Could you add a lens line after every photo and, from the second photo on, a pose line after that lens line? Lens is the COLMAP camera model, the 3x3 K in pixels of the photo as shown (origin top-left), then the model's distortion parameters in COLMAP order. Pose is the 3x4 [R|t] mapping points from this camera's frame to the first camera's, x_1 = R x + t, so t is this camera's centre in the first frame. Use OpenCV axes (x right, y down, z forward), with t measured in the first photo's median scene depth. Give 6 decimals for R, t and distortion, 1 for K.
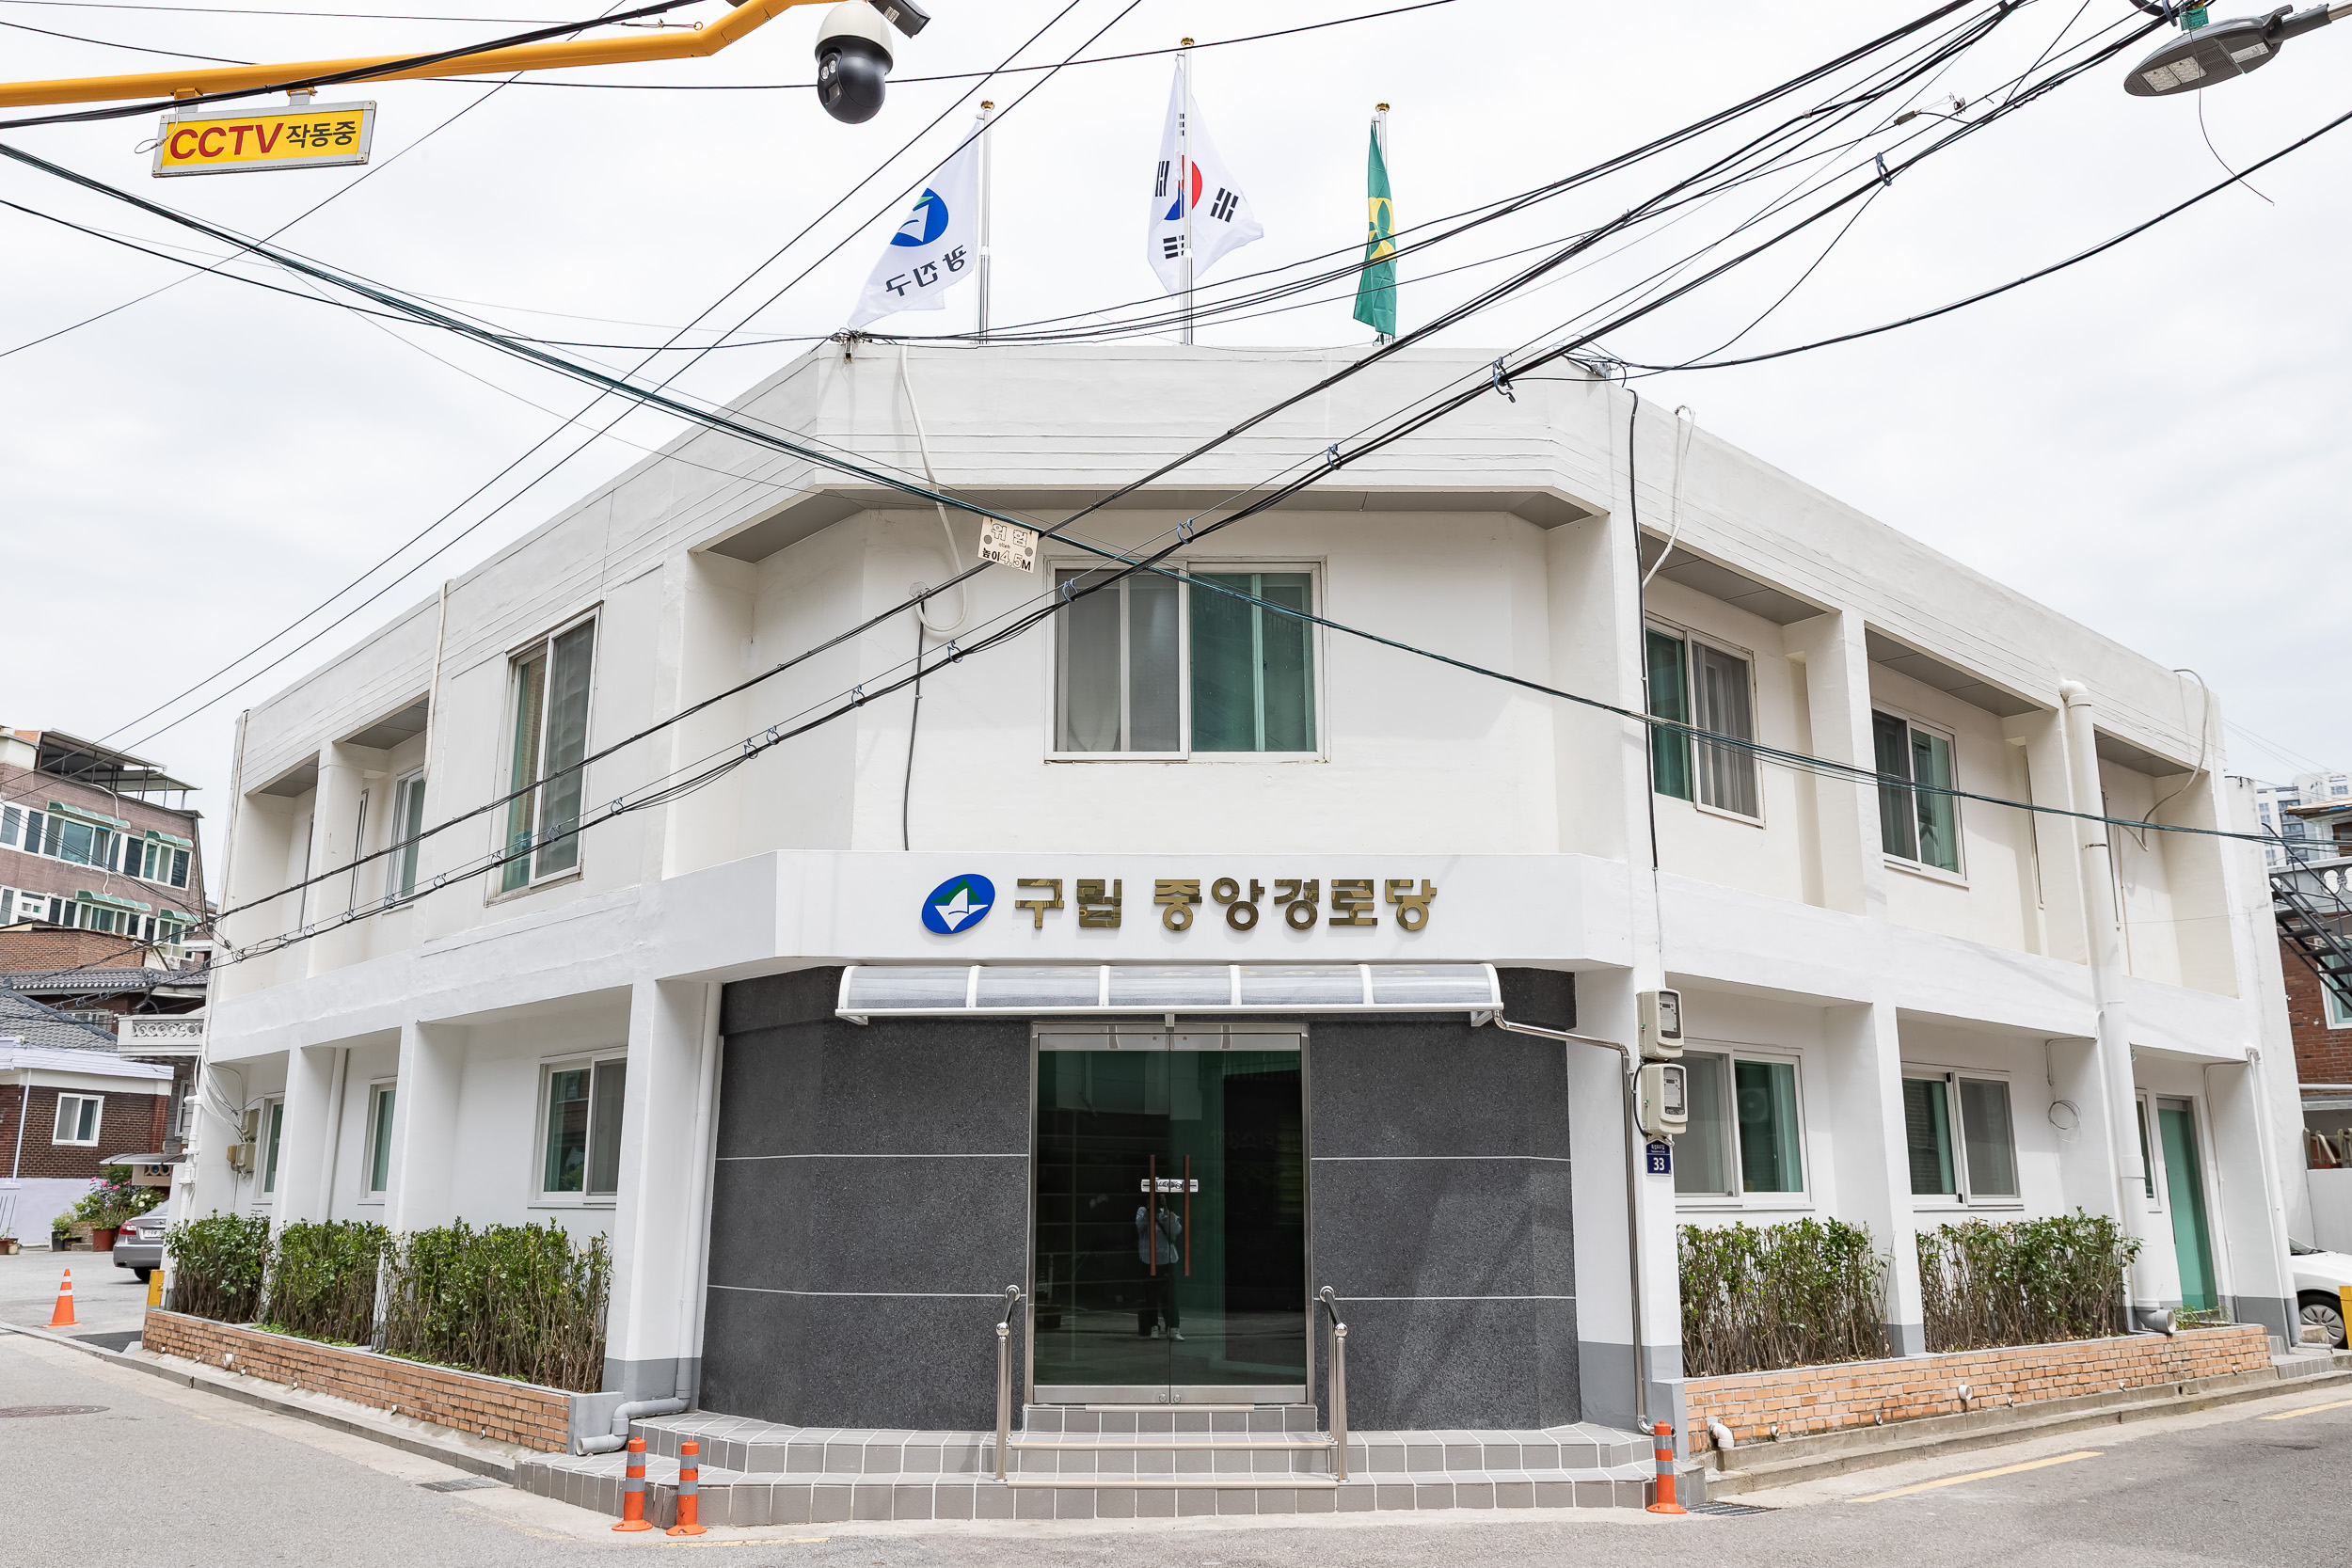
lens RADIAL K [[1853.3, 0, 1176.0], [0, 1853.3, 784.0], [0, 0, 1]] dist [-0.045119, 0.063402]
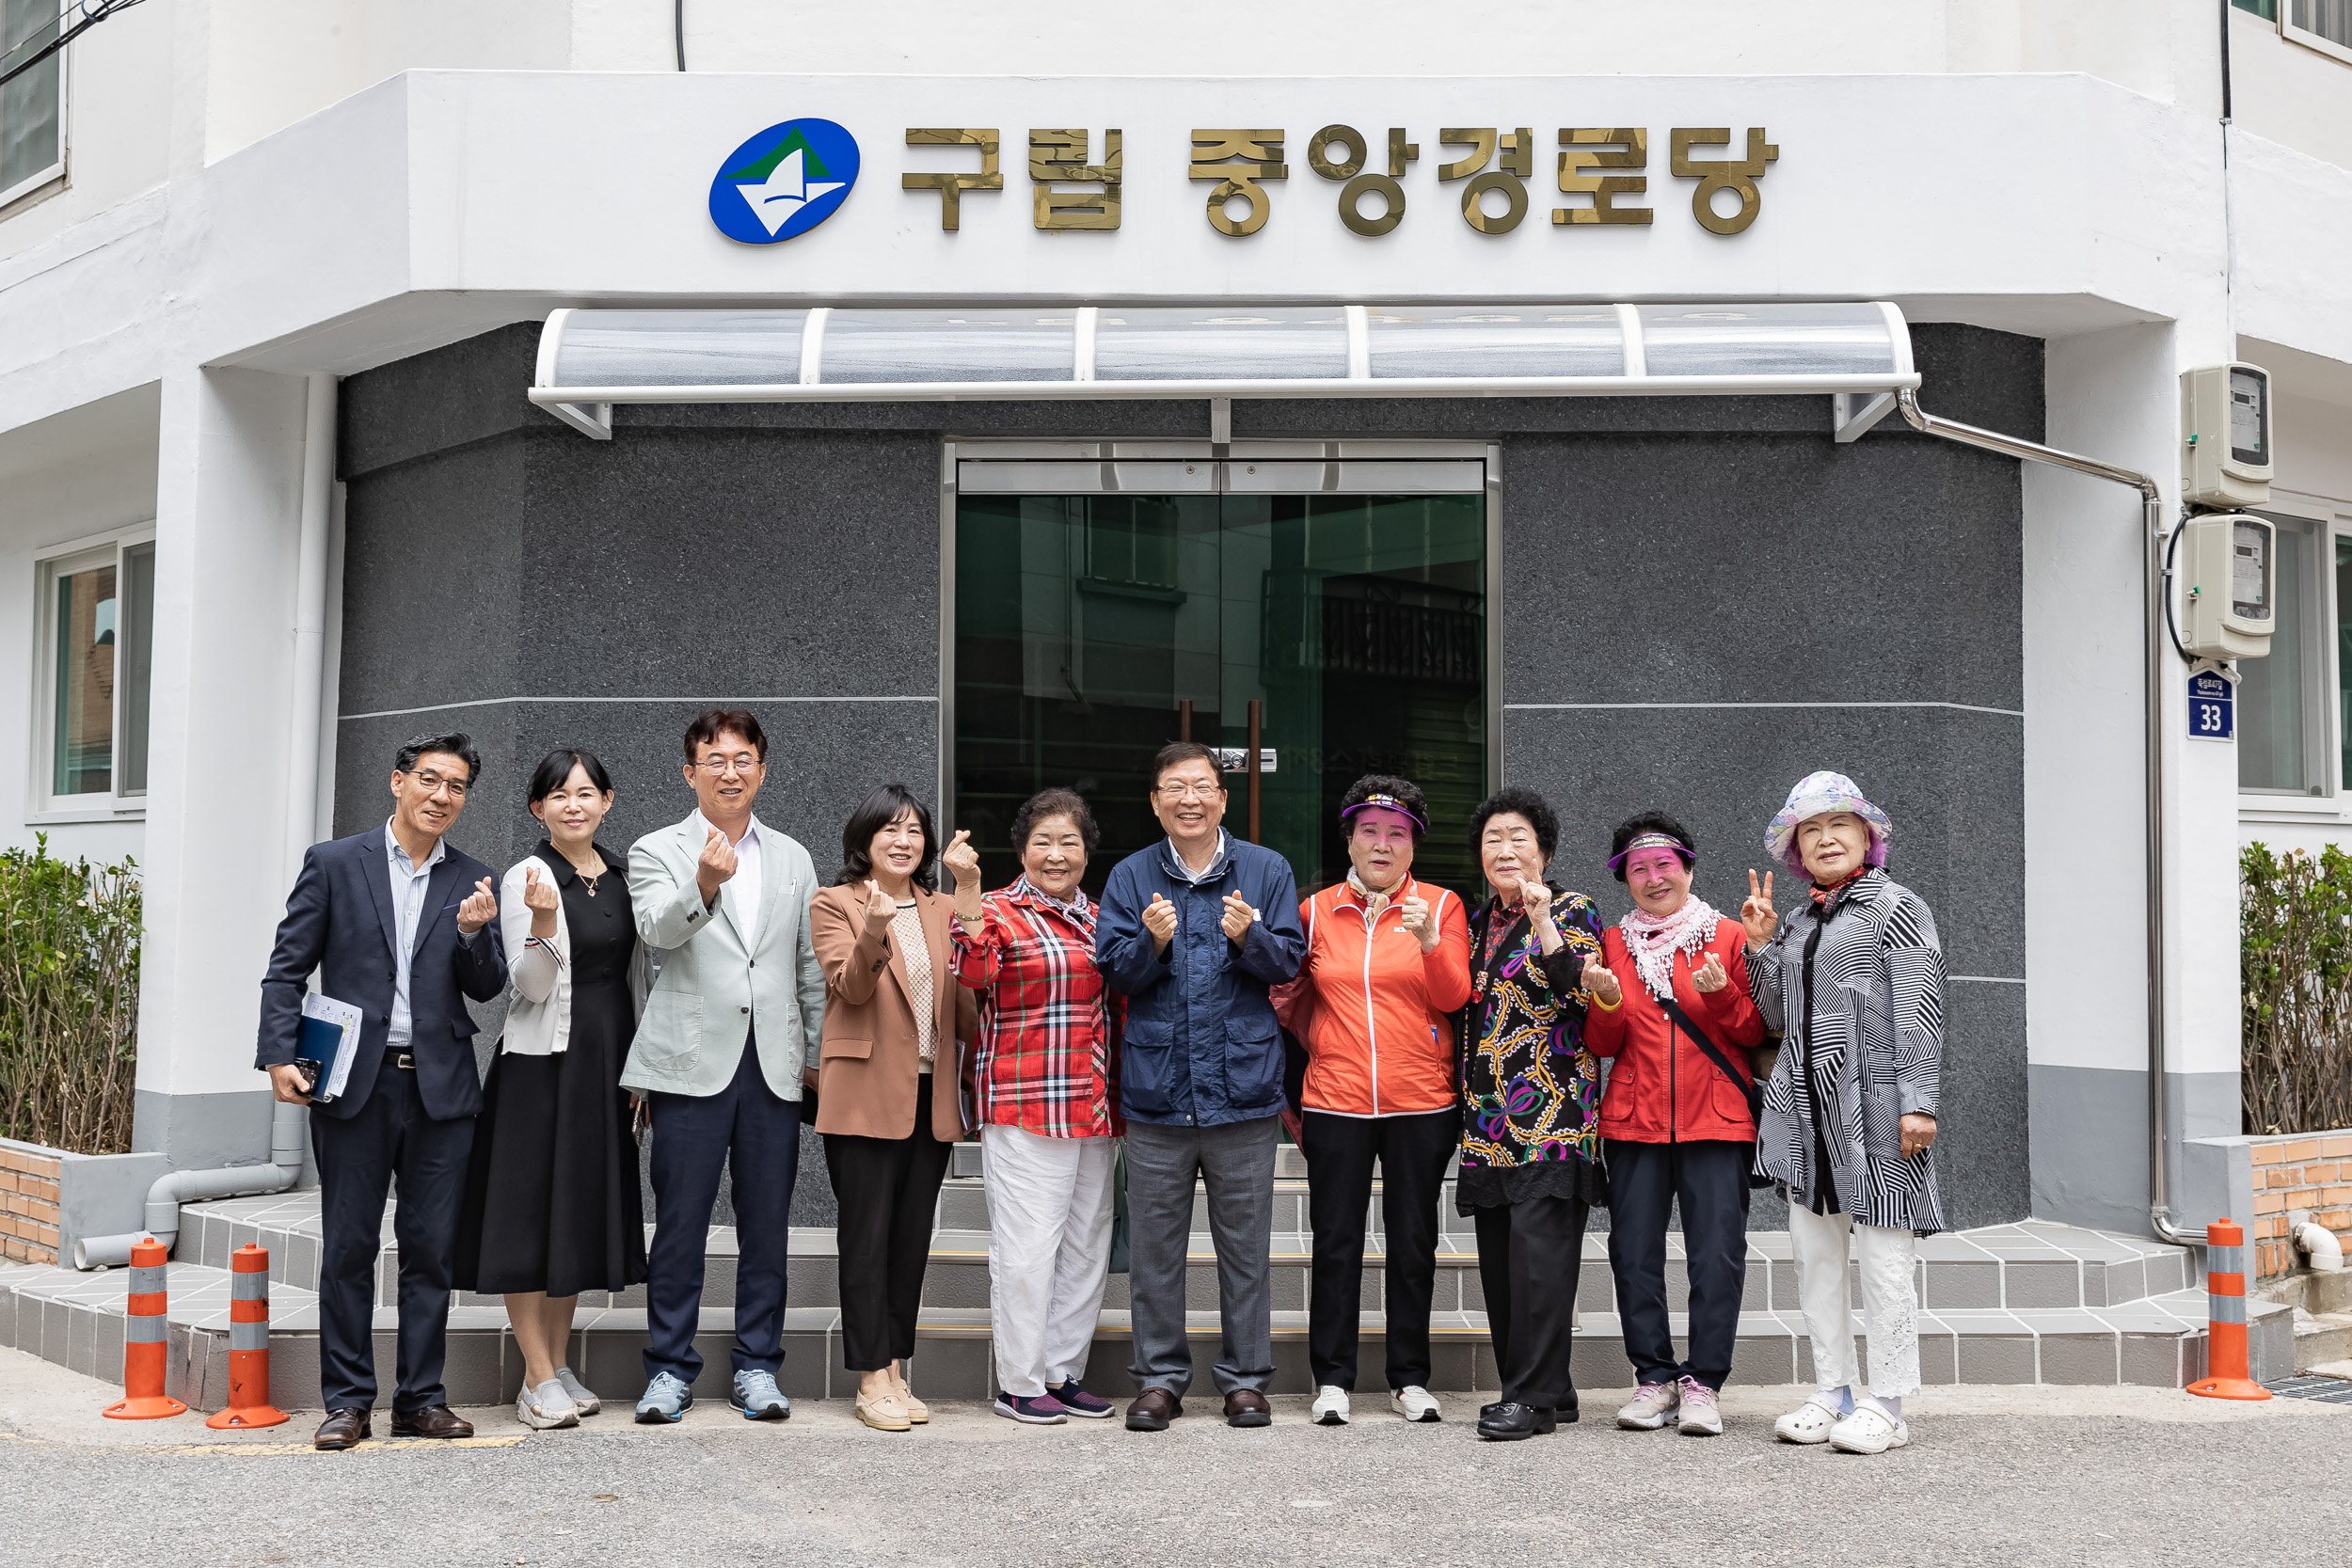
lens RADIAL K [[2774.0, 0, 1176.0], [0, 2774.0, 784.0], [0, 0, 1]] dist [-0.014984, -0.004241]
pose [[0.999823, 0.002788, -0.018607, -0.001386], [0.000601, 0.983718, 0.179720, 0.089627], [0.018806, -0.179699, 0.983542, 0.261679]]
